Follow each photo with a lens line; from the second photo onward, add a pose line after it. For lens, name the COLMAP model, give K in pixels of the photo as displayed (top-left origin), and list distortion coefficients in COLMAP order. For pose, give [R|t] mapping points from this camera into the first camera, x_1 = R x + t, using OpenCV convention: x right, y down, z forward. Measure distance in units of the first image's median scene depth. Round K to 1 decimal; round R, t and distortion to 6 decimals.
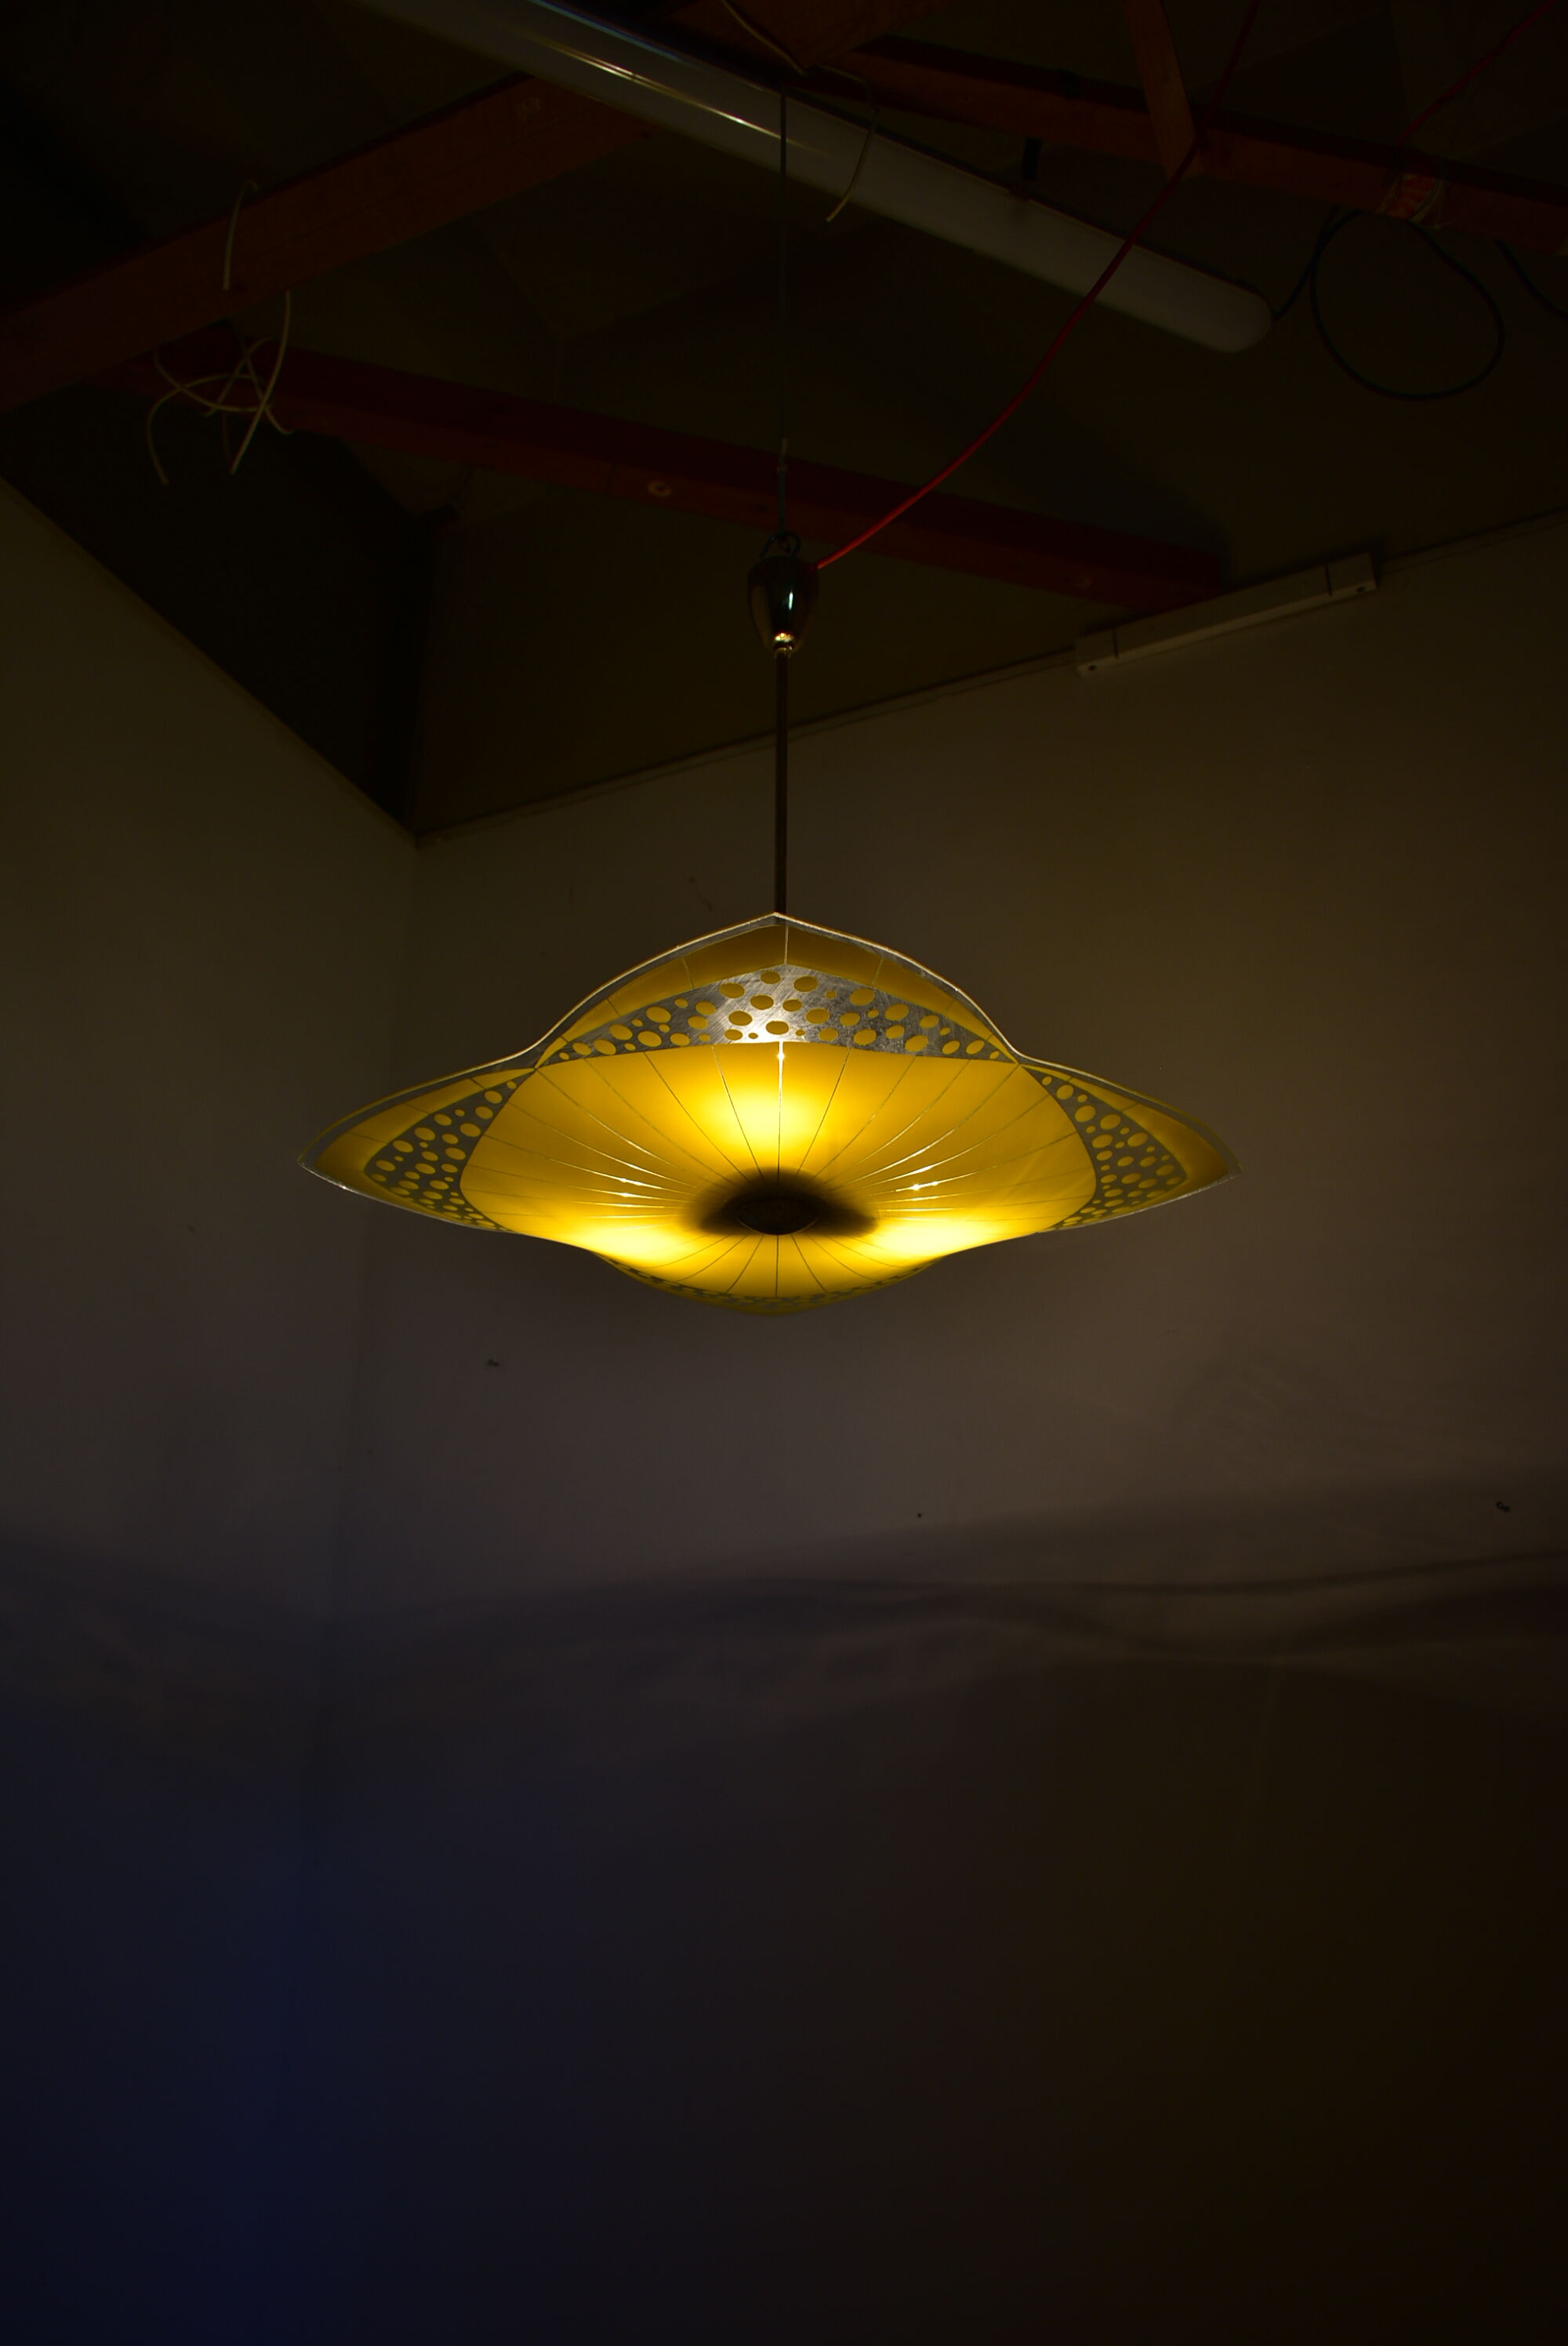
lens RADIAL K [[1799.1, 0, 785.8], [0, 1799.1, 1179.2], [0, 0, 1]] dist [-0.028745, 0.014830]
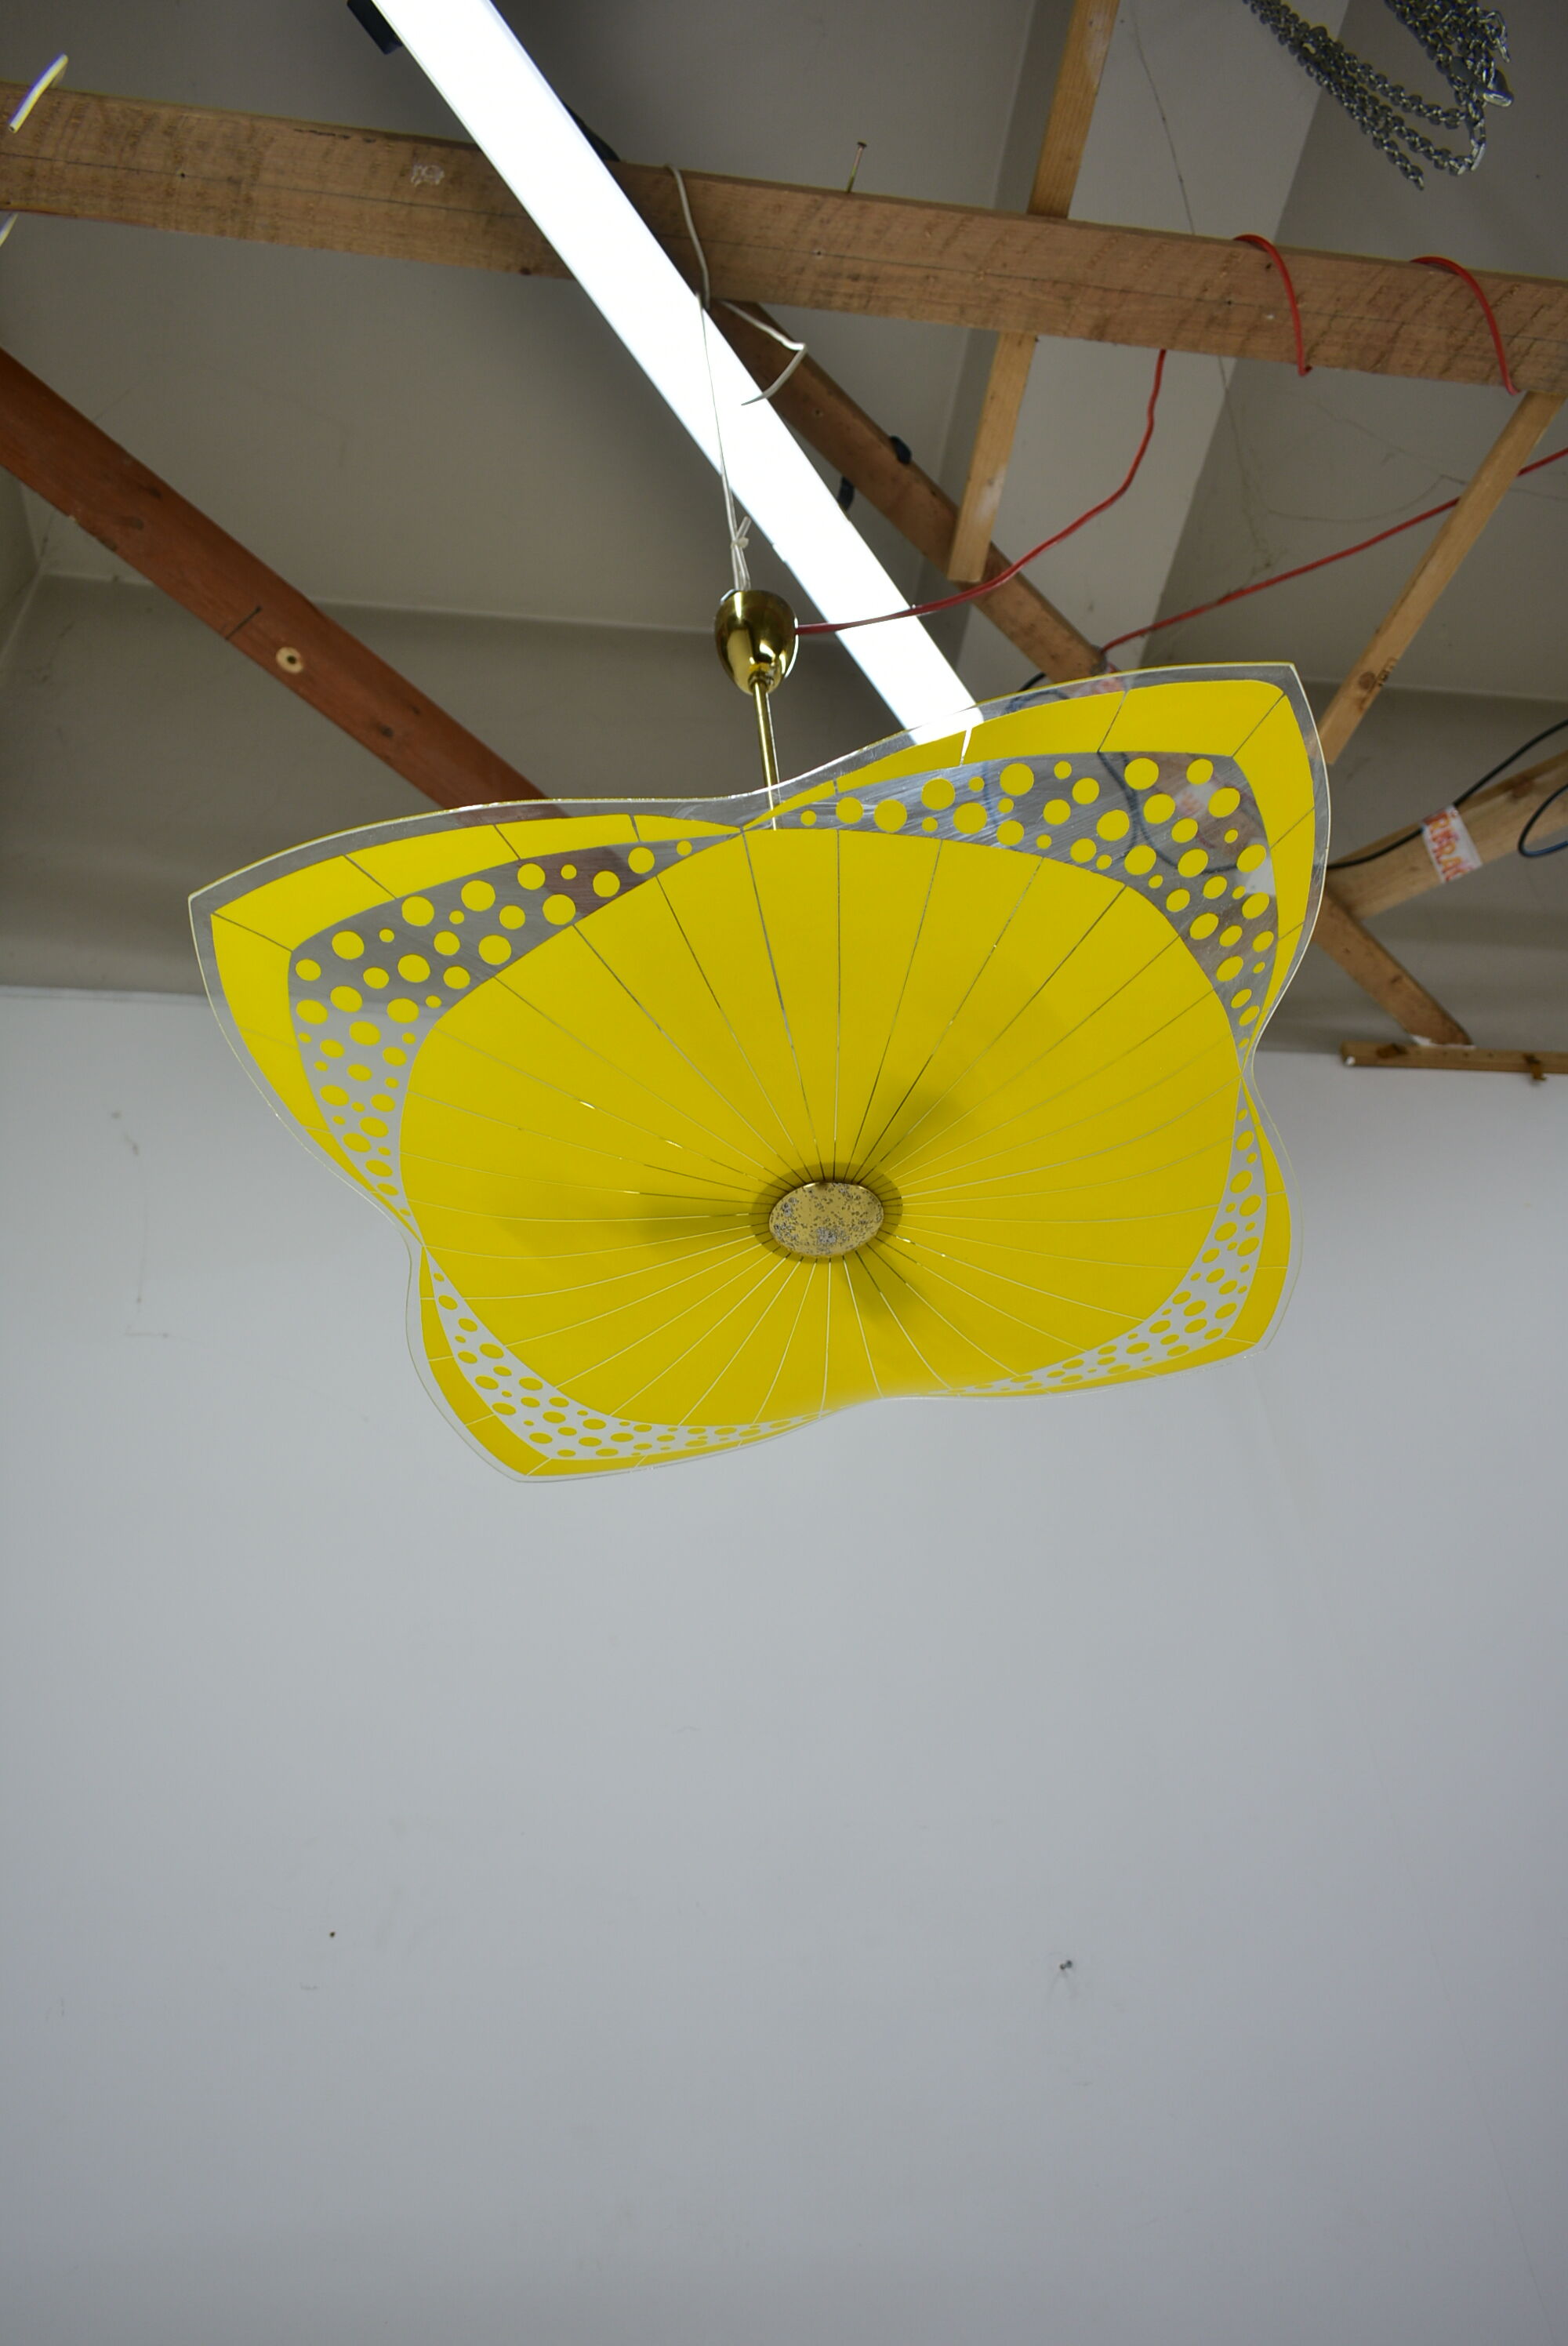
lens RADIAL K [[1799.1, 0, 785.8], [0, 1799.1, 1179.2], [0, 0, 1]] dist [-0.028745, 0.014830]
pose [[0.830161, 0.319966, 0.456569, -0.369664], [-0.139040, 0.911864, -0.386228, 0.299850], [-0.539908, 0.257150, 0.801482, 0.450788]]
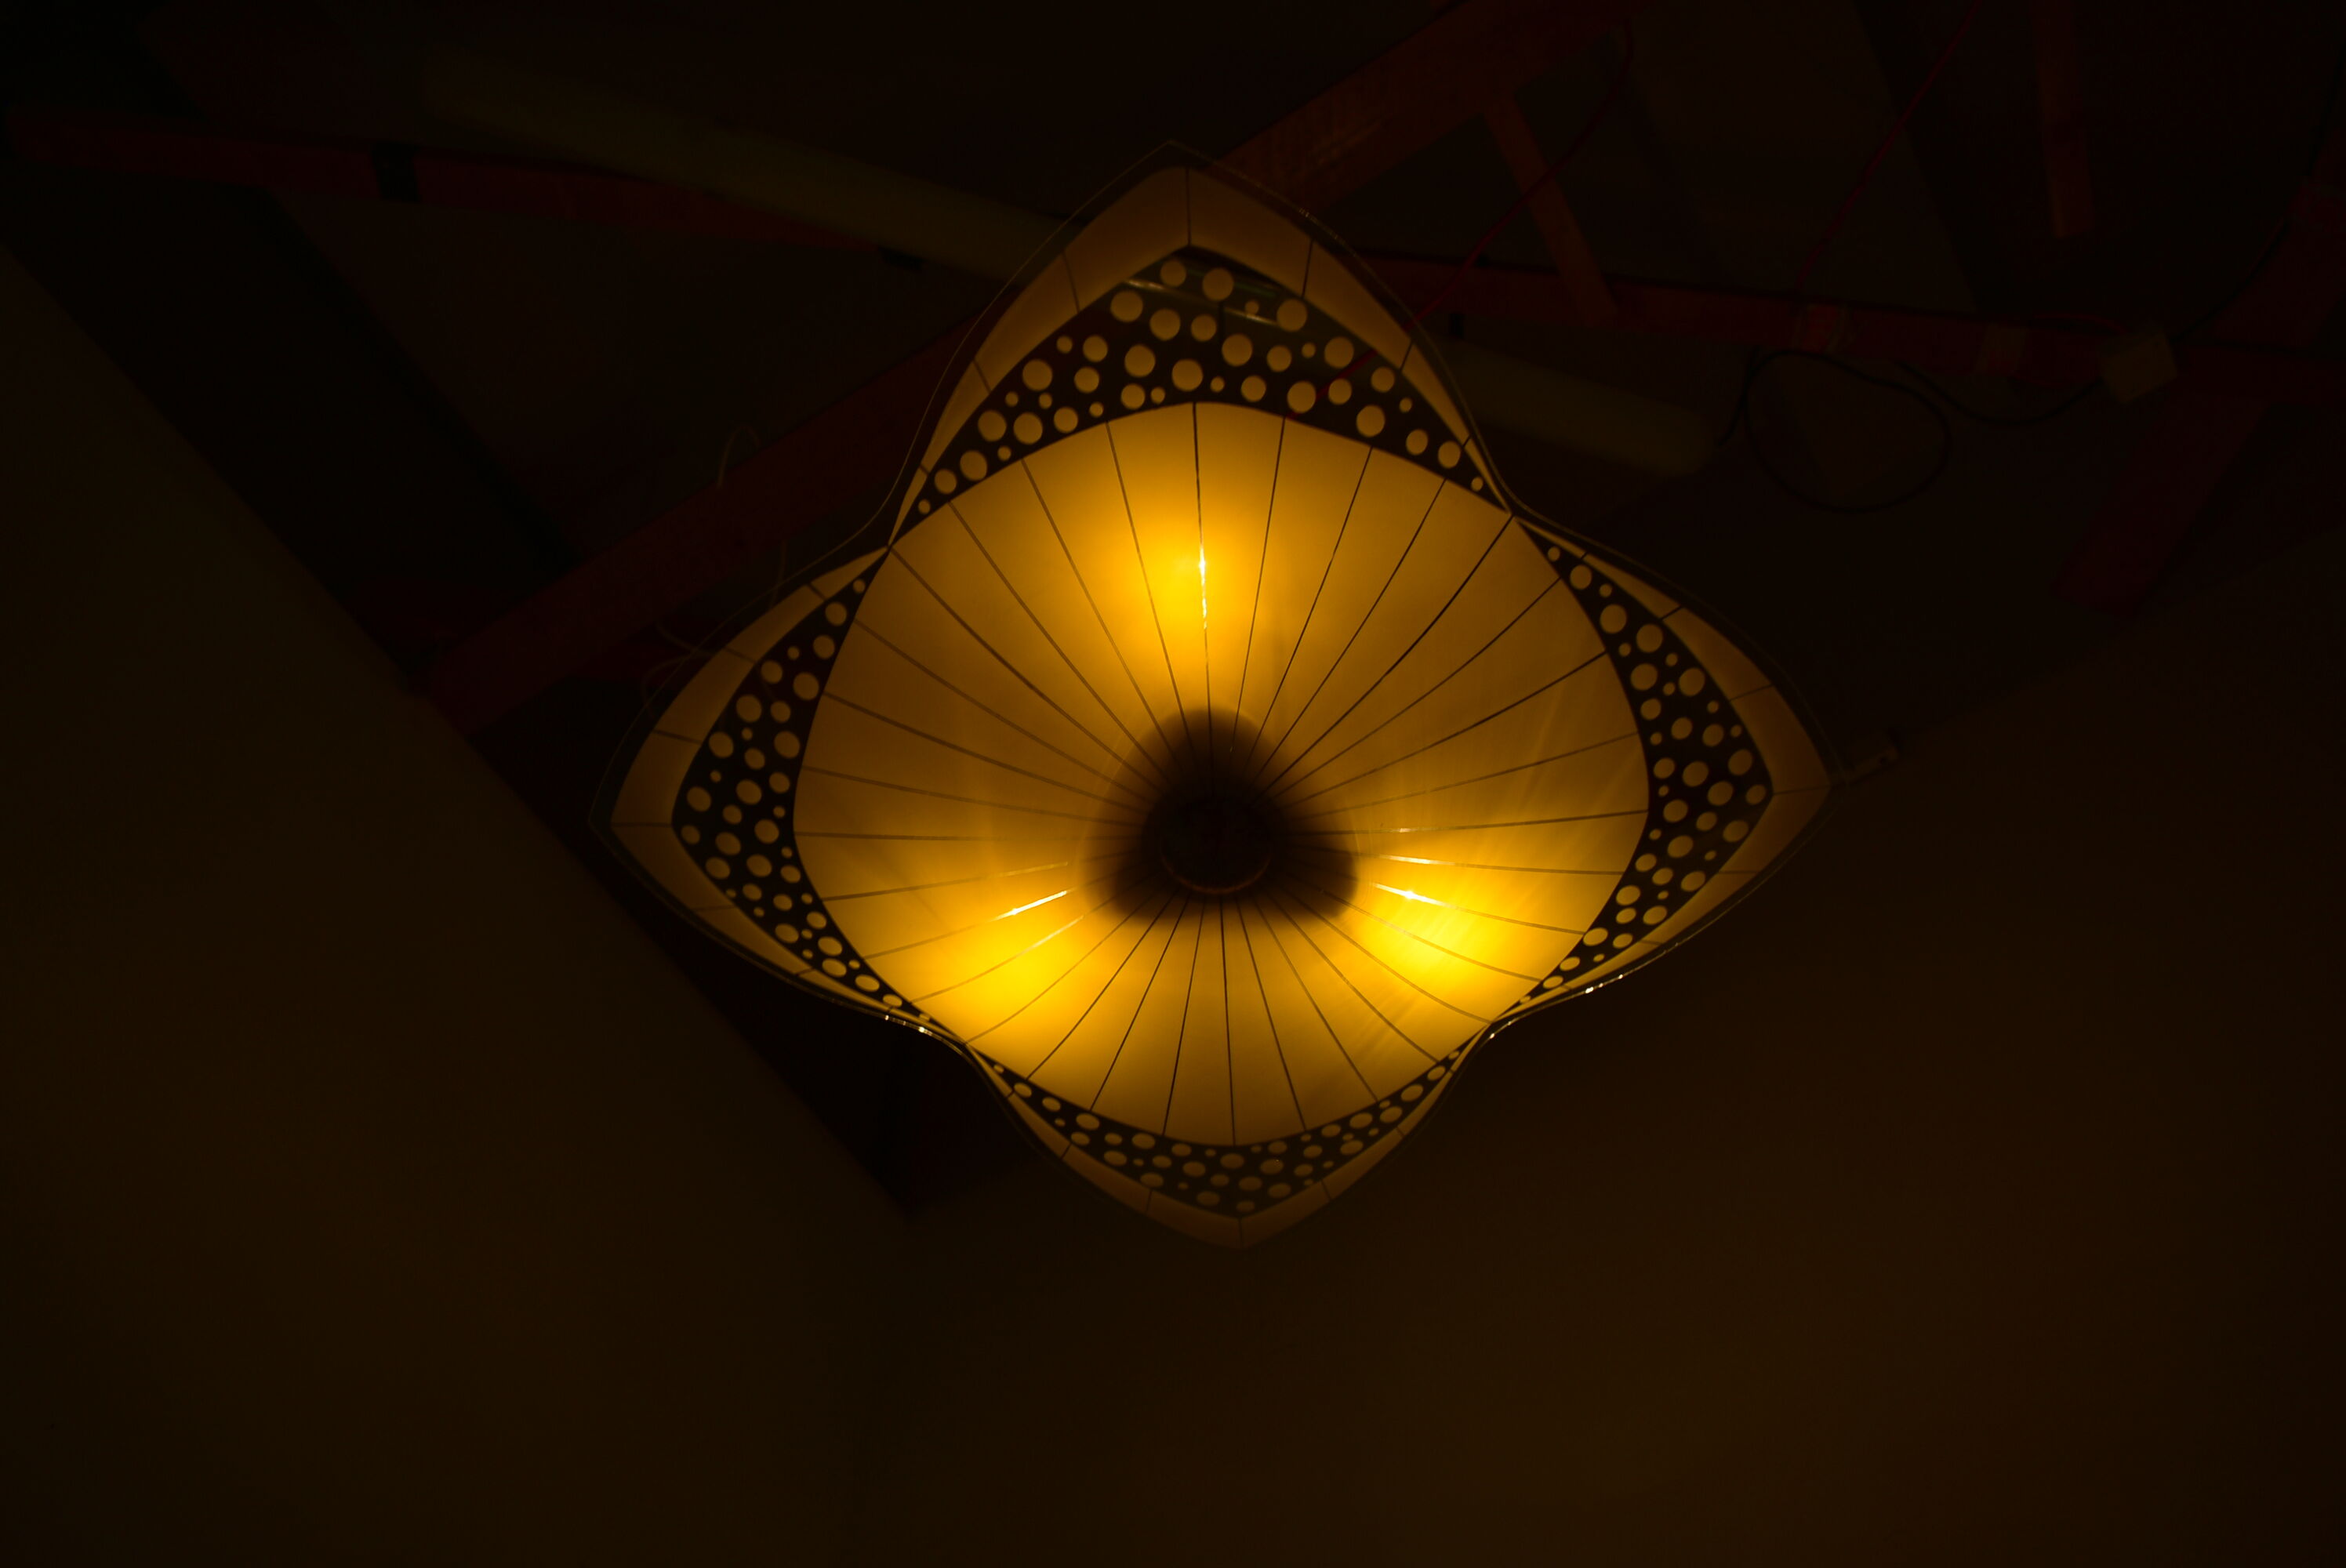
lens RADIAL K [[1799.1, 0, 1173.0], [0, 1799.1, 784.0], [0, 0, 1]] dist [-0.028745, 0.014830]
pose [[0.997251, -0.047464, -0.056895, 0.021777], [0.004849, 0.808040, -0.589107, 0.452739], [0.073934, 0.587212, 0.806049, 0.413714]]
